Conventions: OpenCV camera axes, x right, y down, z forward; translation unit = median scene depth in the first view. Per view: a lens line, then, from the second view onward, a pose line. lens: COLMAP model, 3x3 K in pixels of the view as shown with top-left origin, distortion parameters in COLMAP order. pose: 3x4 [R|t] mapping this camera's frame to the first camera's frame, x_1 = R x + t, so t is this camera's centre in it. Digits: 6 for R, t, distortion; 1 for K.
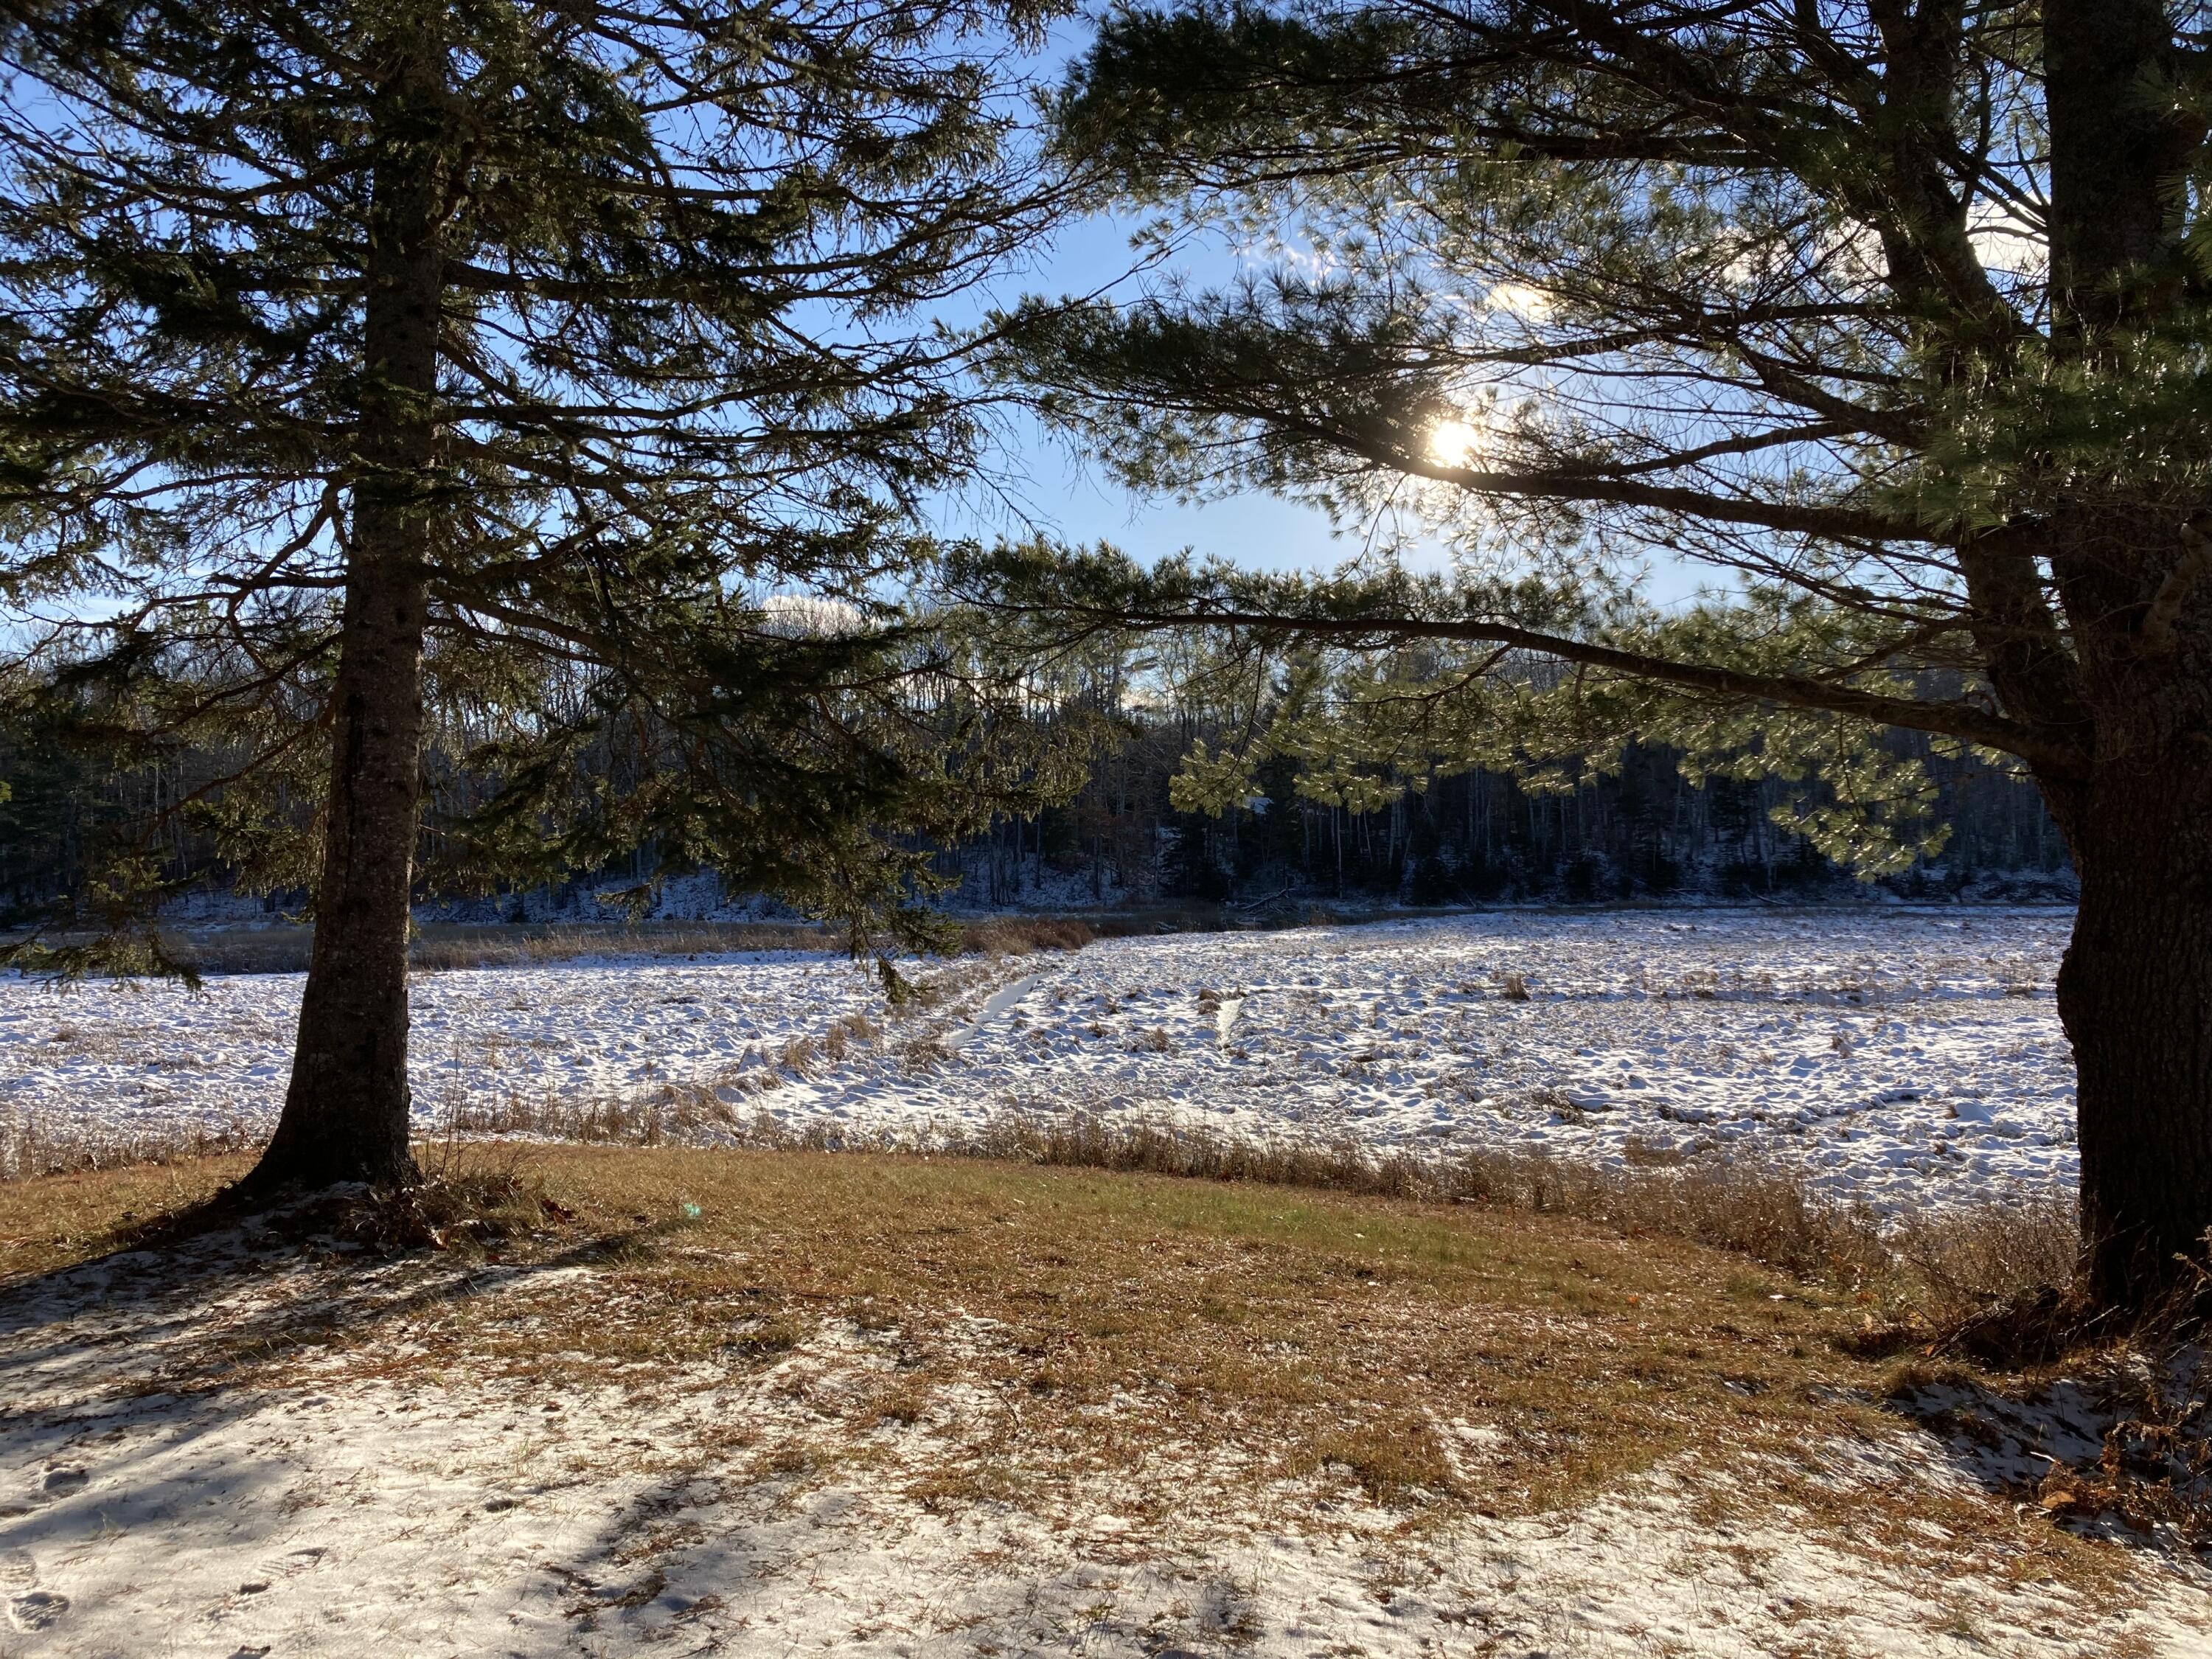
lens RADIAL K [[1826.4, 0, 1107.7], [0, 1826.4, 831.0], [0, 0, 1]] dist [-0.016698, -0.006731]
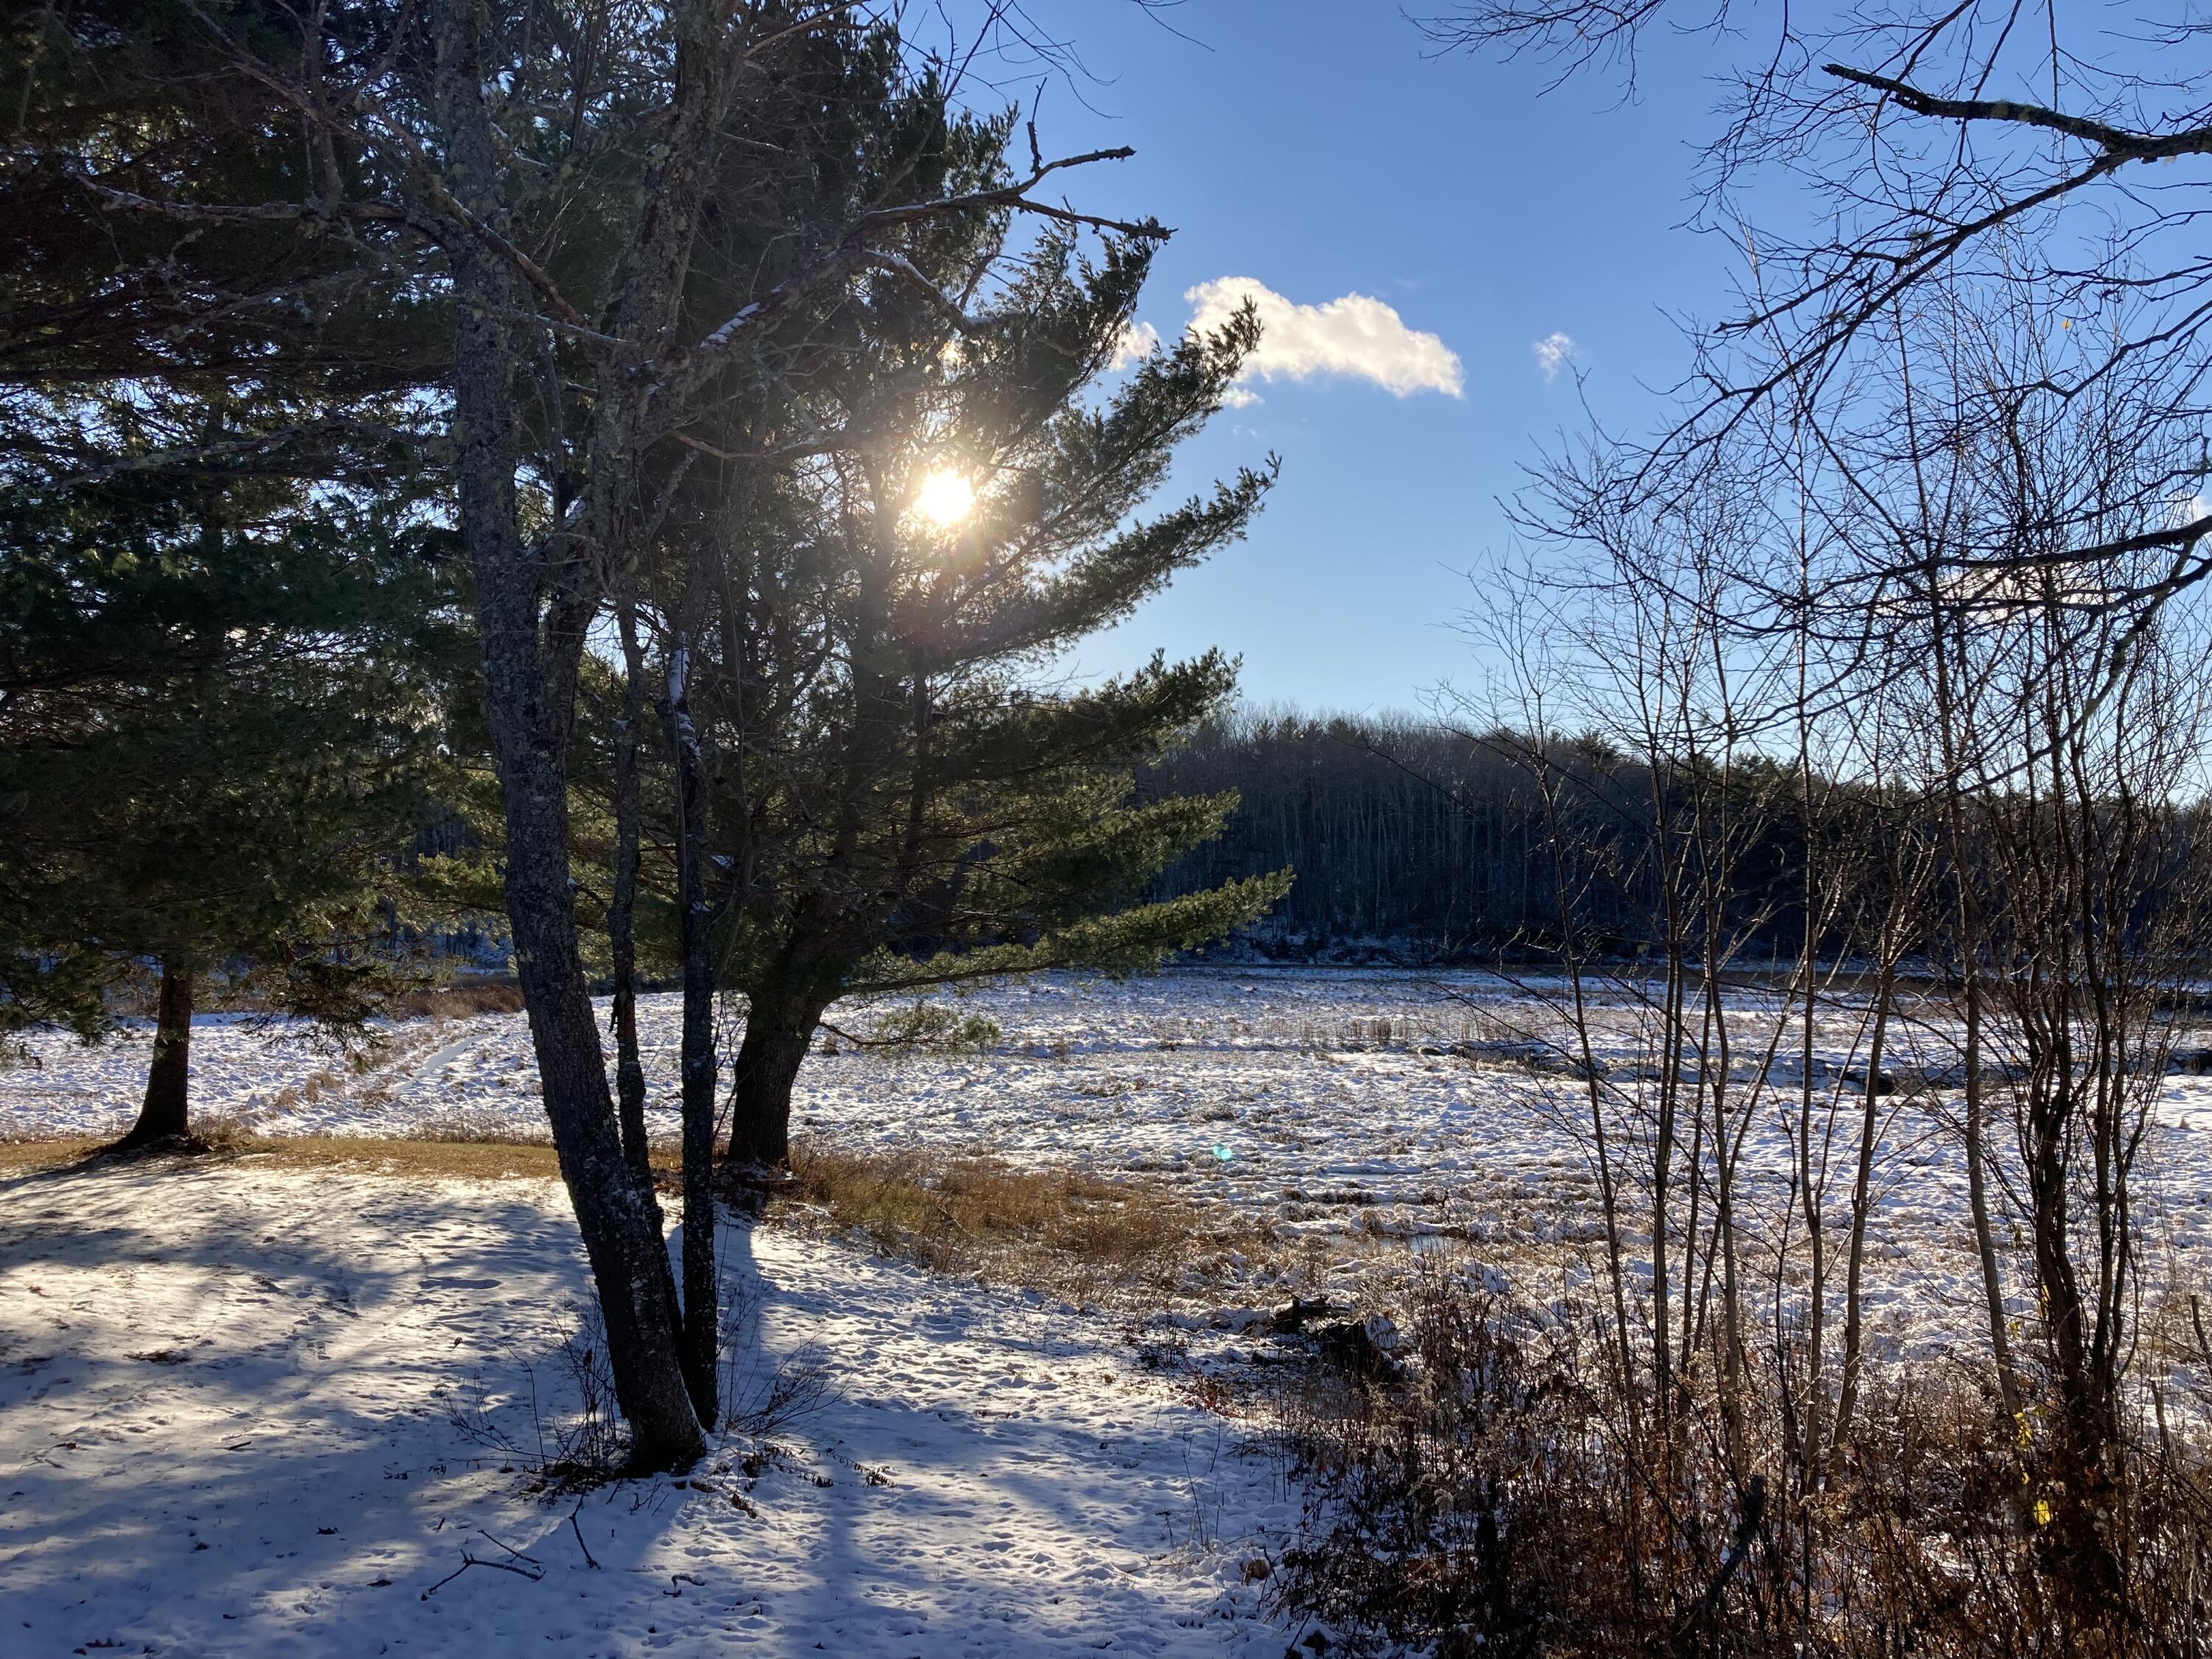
lens RADIAL K [[1826.4, 0, 1101.3], [0, 1826.4, 829.7], [0, 0, 1]] dist [-0.016698, -0.006731]
pose [[0.961379, 0.030829, 0.273495, 0.047991], [-0.022964, 0.999227, -0.031913, -0.053924], [-0.274267, 0.024400, 0.961344, -0.510898]]
